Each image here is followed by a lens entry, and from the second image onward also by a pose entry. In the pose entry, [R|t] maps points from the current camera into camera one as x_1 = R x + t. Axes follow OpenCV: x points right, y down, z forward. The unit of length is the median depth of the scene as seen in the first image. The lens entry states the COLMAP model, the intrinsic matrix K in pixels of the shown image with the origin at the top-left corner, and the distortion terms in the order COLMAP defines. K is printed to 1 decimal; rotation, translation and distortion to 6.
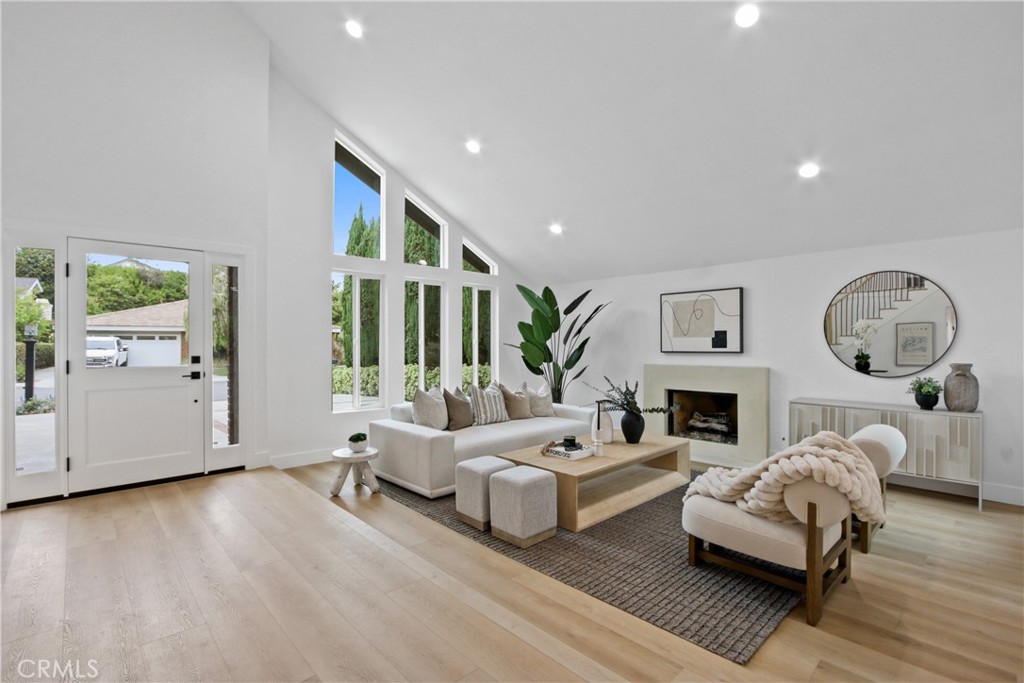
lens RADIAL K [[468.3, 0, 512.6], [0, 468.3, 343.8], [0, 0, 1]] dist [-0.020322, 0.003880]
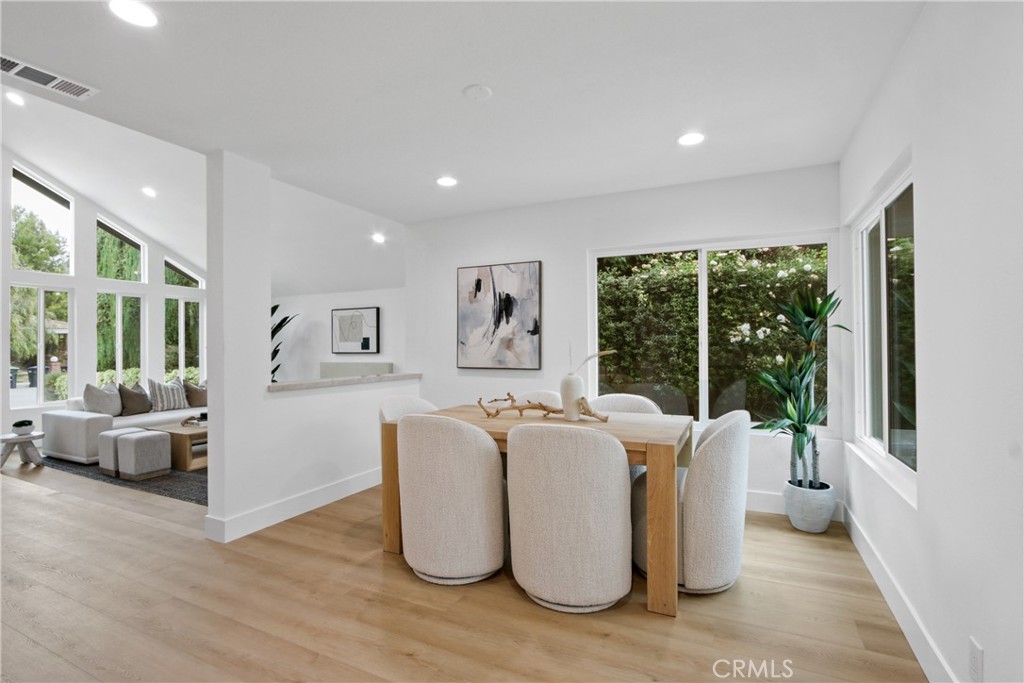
lens RADIAL K [[468.3, 0, 506.3], [0, 468.3, 346.1], [0, 0, 1]] dist [-0.020322, 0.003880]
pose [[0.935187, -0.003752, 0.354135, 0.447468], [0.003554, 0.999993, 0.001210, -0.003208], [-0.354137, 0.000127, 0.935193, -0.614380]]
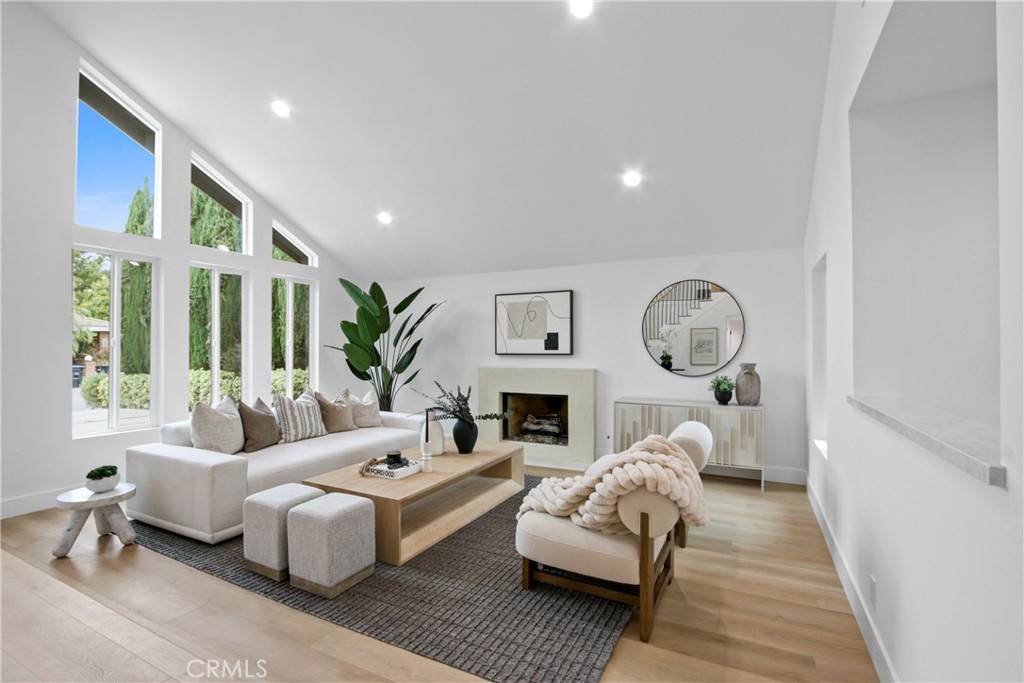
lens RADIAL K [[468.3, 0, 513.2], [0, 468.3, 344.6], [0, 0, 1]] dist [-0.020322, 0.003880]
pose [[0.942881, 0.001833, 0.333126, 0.037645], [-0.000879, 0.999995, -0.003013, 0.000787], [-0.333130, 0.002548, 0.942877, 0.097134]]
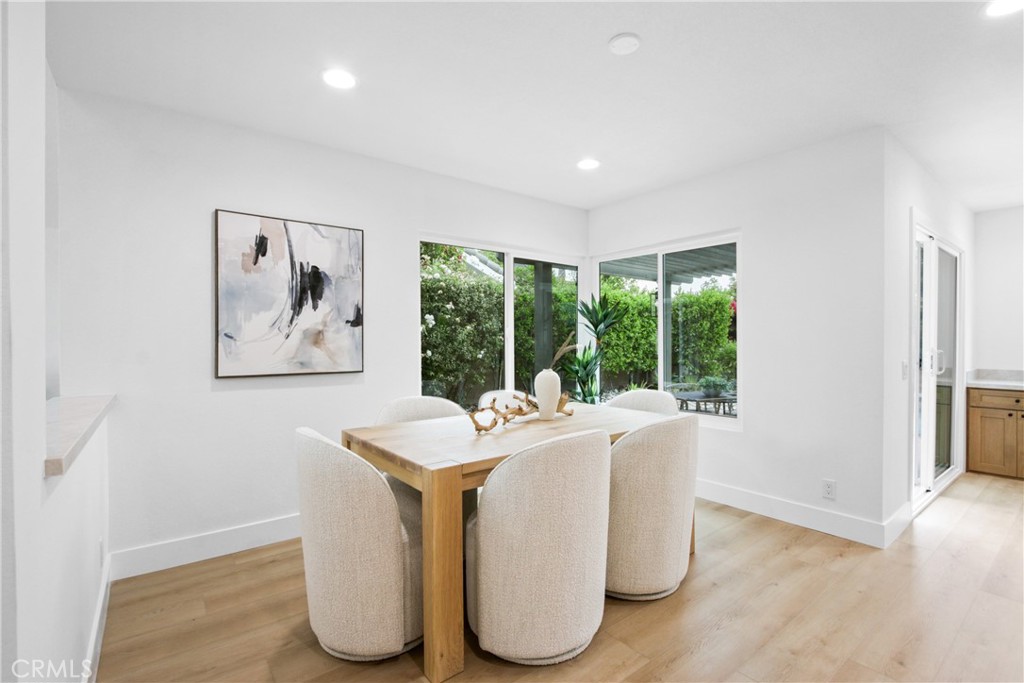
lens RADIAL K [[468.3, 0, 515.2], [0, 468.3, 343.8], [0, 0, 1]] dist [-0.020322, 0.003880]
pose [[0.102417, -0.006957, 0.994717, 0.151741], [0.003020, 0.999973, 0.006682, -0.001915], [-0.994737, 0.002320, 0.102435, -0.065594]]
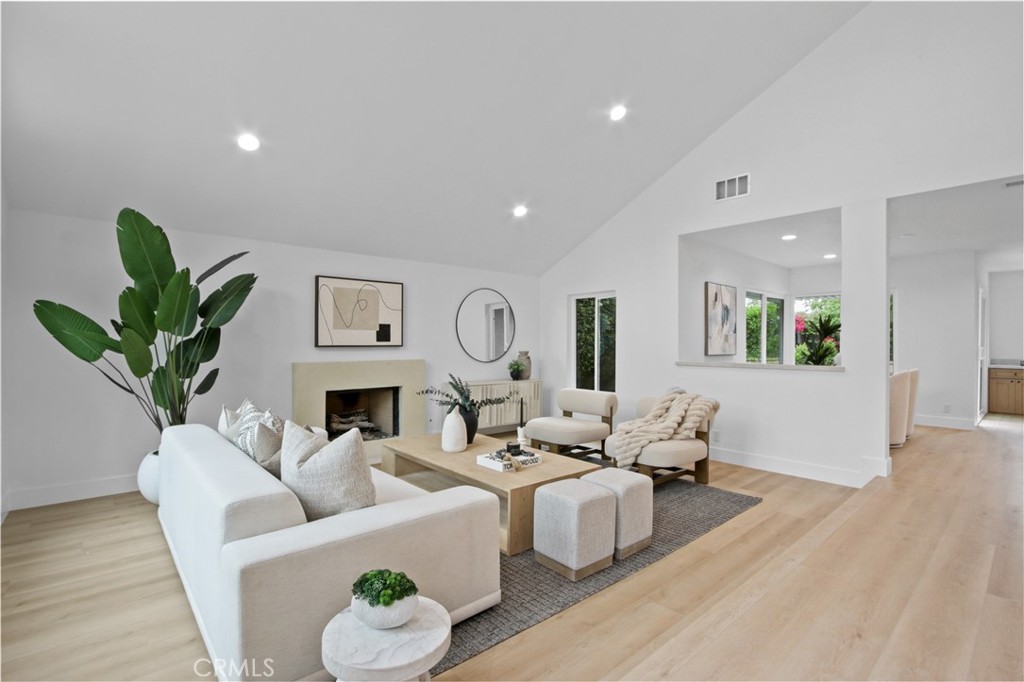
lens RADIAL K [[468.3, 0, 513.5], [0, 468.3, 340.1], [0, 0, 1]] dist [-0.020322, 0.003880]
pose [[0.042045, 0.004869, 0.999104, -0.696216], [-0.008557, 0.999953, -0.004513, 0.010461], [-0.999079, -0.008360, 0.042084, 0.896507]]
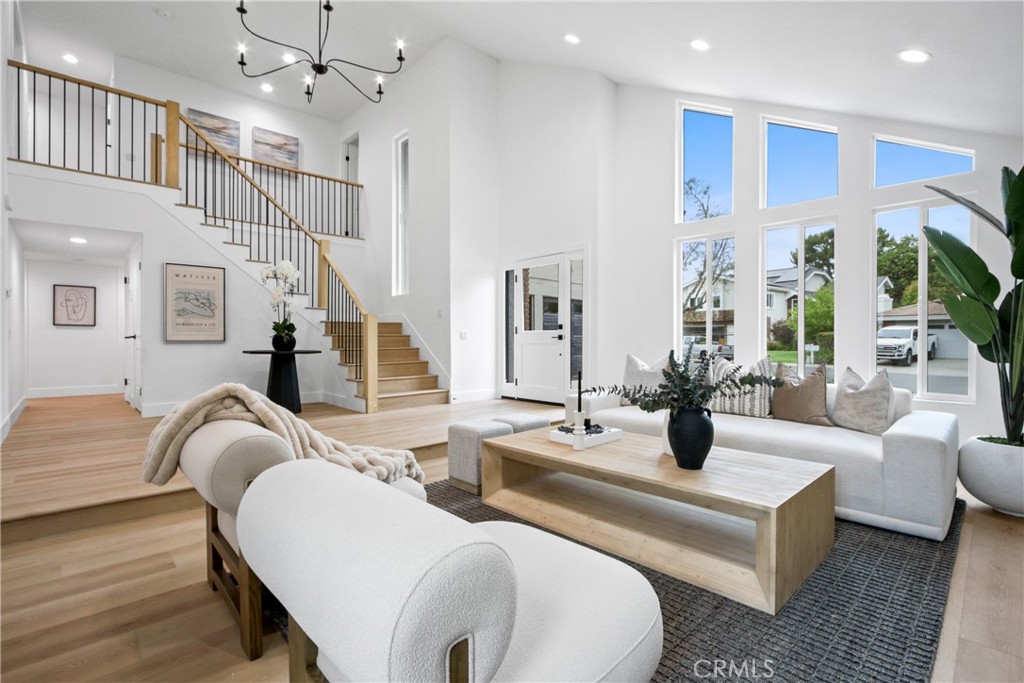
lens RADIAL K [[468.3, 0, 511.3], [0, 468.3, 343.6], [0, 0, 1]] dist [-0.020322, 0.003880]
pose [[0.003415, 0.012825, -0.999912, 0.796155], [-0.001311, 0.999917, 0.012821, 0.066780], [0.999993, 0.001267, 0.003431, 0.811249]]
